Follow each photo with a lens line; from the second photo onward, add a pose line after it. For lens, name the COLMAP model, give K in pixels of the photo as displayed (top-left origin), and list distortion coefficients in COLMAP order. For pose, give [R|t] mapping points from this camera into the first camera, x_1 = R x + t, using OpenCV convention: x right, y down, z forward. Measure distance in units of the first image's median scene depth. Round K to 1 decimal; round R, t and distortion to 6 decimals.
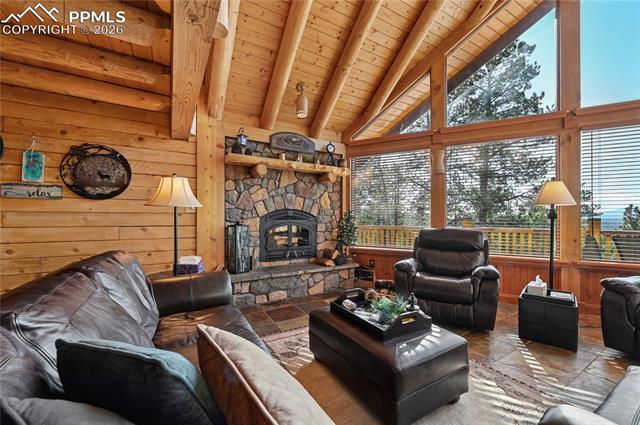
lens RADIAL K [[259.8, 0, 324.8], [0, 259.8, 216.5], [0, 0, 1]] dist [0.005291, -0.000085]
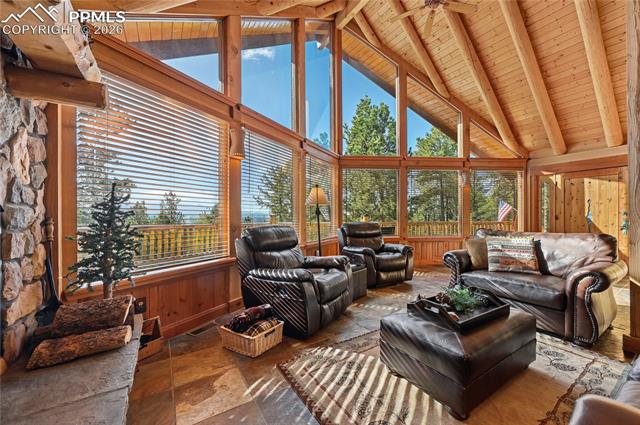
lens RADIAL K [[259.8, 0, 336.0], [0, 259.8, 214.5], [0, 0, 1]] dist [0.005291, -0.000085]
pose [[-0.051673, 0.001926, 0.998662, -0.355680], [-0.004600, 0.999987, -0.002167, 0.006774], [-0.998653, -0.004706, -0.051664, 0.701680]]
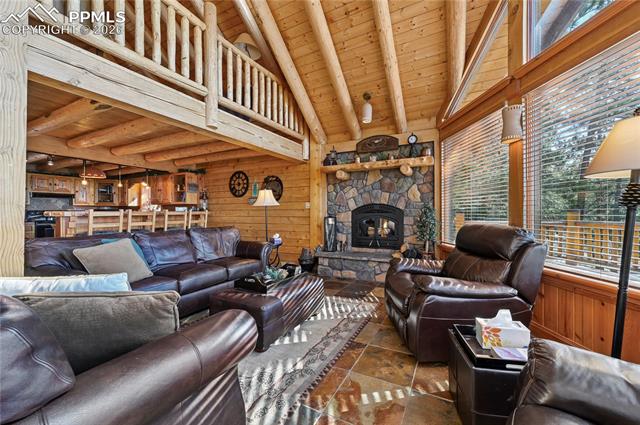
lens RADIAL K [[251.9, 0, 330.9], [0, 251.9, 212.7], [0, 0, 1]] dist [0.001659, 0.000097]
pose [[0.523684, -0.005367, -0.851896, 0.700984], [0.007814, 0.999968, -0.001496, 0.011334], [0.851877, -0.005873, 0.523709, 0.261918]]
